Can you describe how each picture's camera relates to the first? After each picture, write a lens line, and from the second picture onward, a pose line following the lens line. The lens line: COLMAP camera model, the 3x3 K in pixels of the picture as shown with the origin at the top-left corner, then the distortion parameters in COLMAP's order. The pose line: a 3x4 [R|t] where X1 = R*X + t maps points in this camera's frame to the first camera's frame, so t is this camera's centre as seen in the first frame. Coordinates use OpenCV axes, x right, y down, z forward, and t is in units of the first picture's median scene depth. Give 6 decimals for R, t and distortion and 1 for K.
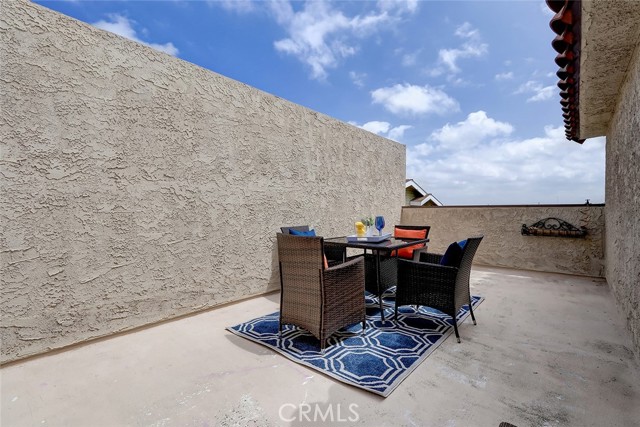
lens RADIAL K [[295.9, 0, 319.9], [0, 295.9, 213.0], [0, 0, 1]] dist [-0.000163, -0.004497]
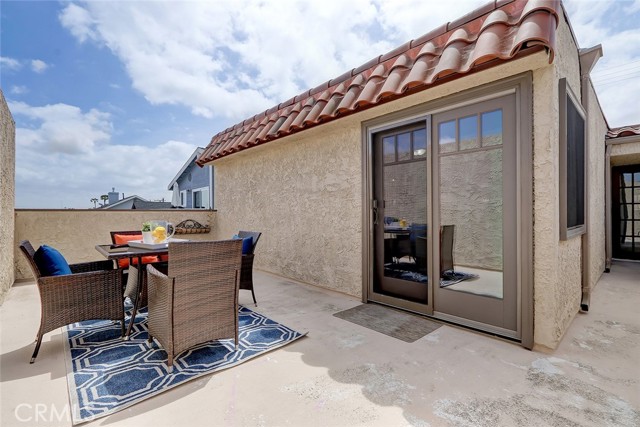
lens RADIAL K [[295.9, 0, 320.4], [0, 295.9, 213.0], [0, 0, 1]] dist [-0.000163, -0.004497]
pose [[0.098478, 0.002693, 0.995136, -0.984350], [0.007687, 0.999964, -0.003466, -0.010465], [-0.995110, 0.007991, 0.098453, 0.567889]]
